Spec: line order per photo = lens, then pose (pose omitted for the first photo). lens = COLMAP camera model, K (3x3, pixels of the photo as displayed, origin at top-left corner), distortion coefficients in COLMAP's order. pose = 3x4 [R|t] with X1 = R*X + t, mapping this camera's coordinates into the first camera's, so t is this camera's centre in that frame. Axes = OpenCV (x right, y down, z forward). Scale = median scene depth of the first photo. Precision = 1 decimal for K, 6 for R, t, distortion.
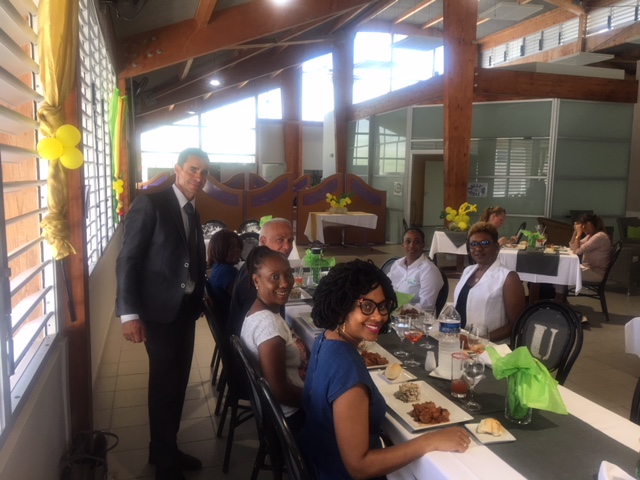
lens RADIAL K [[543.5, 0, 318.5], [0, 543.5, 244.4], [0, 0, 1]] dist [0.064936, -0.074853]
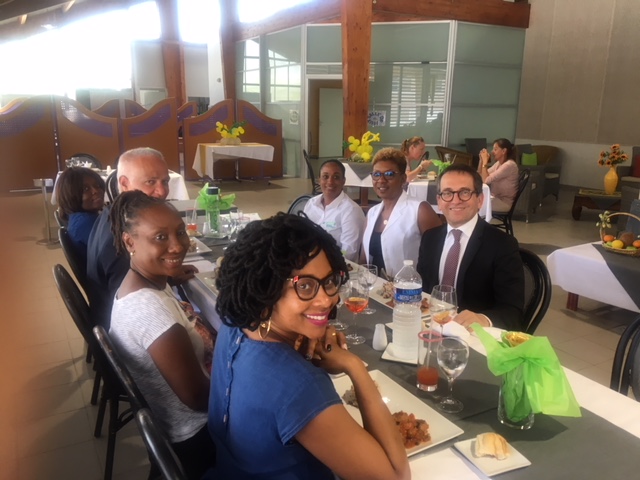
lens RADIAL K [[543.5, 0, 322.1], [0, 543.5, 240.2], [0, 0, 1]] dist [0.064936, -0.074853]
pose [[0.978658, -0.047852, 0.199845, -0.007226], [0.024422, 0.992701, 0.118101, -0.004286], [-0.204038, -0.110700, 0.972684, 0.114409]]
